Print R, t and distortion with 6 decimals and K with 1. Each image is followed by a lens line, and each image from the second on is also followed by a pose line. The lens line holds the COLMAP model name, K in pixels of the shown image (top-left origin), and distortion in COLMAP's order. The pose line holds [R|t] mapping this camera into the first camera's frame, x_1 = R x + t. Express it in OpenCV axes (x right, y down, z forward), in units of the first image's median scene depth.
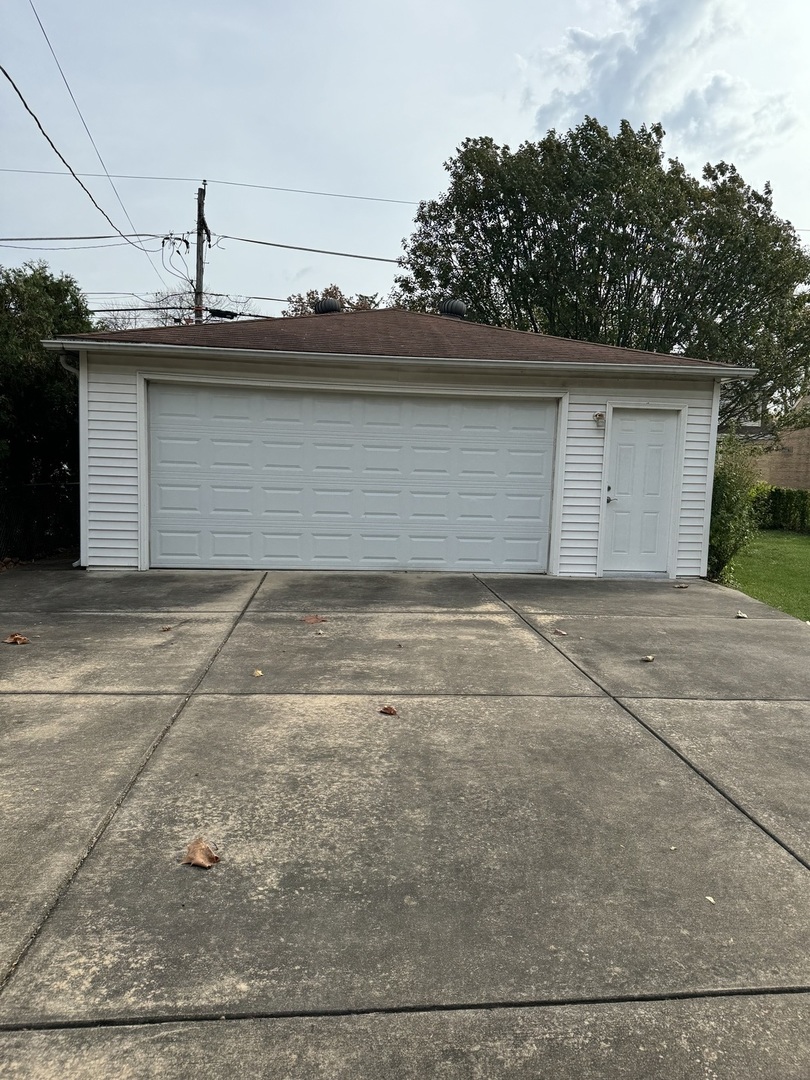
lens RADIAL K [[753.4, 0, 380.8], [0, 753.4, 541.1], [0, 0, 1]] dist [0.075882, -0.097750]
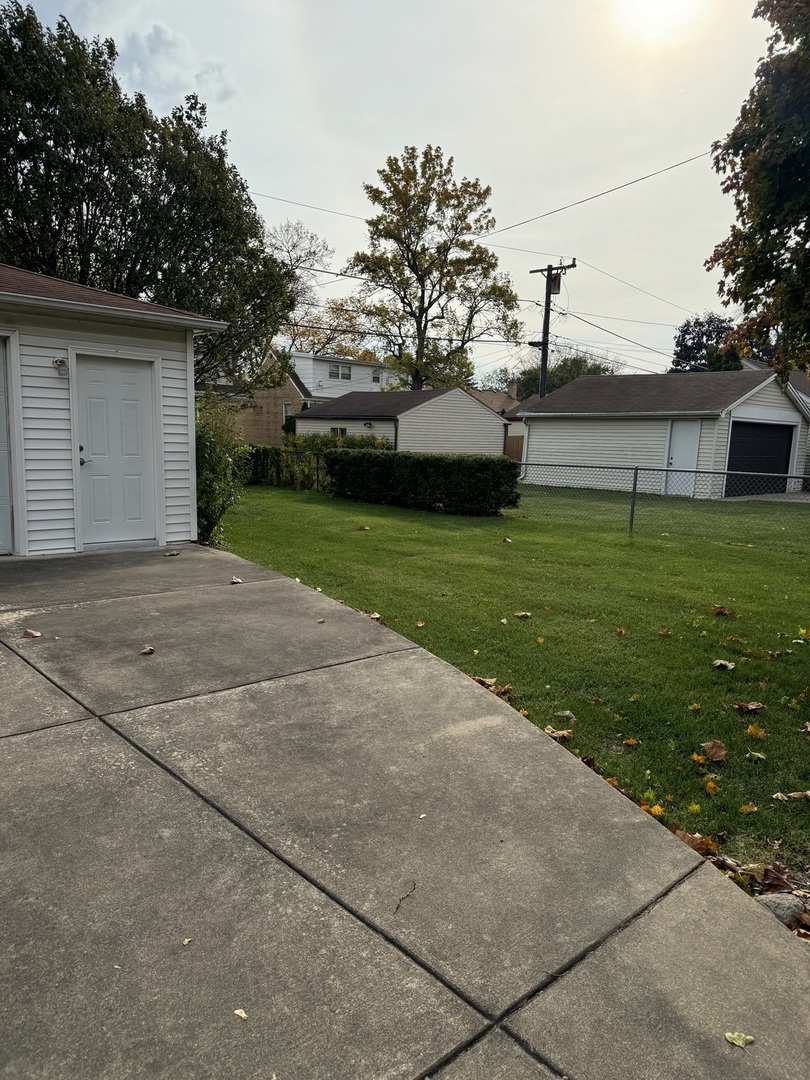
lens RADIAL K [[753.4, 0, 405.6], [0, 753.4, 552.5], [0, 0, 1]] dist [0.075882, -0.097750]
pose [[0.778071, -0.113540, 0.617830, 0.073865], [0.069551, 0.993054, 0.094906, -0.014691], [-0.624314, -0.030873, 0.780563, 0.166169]]
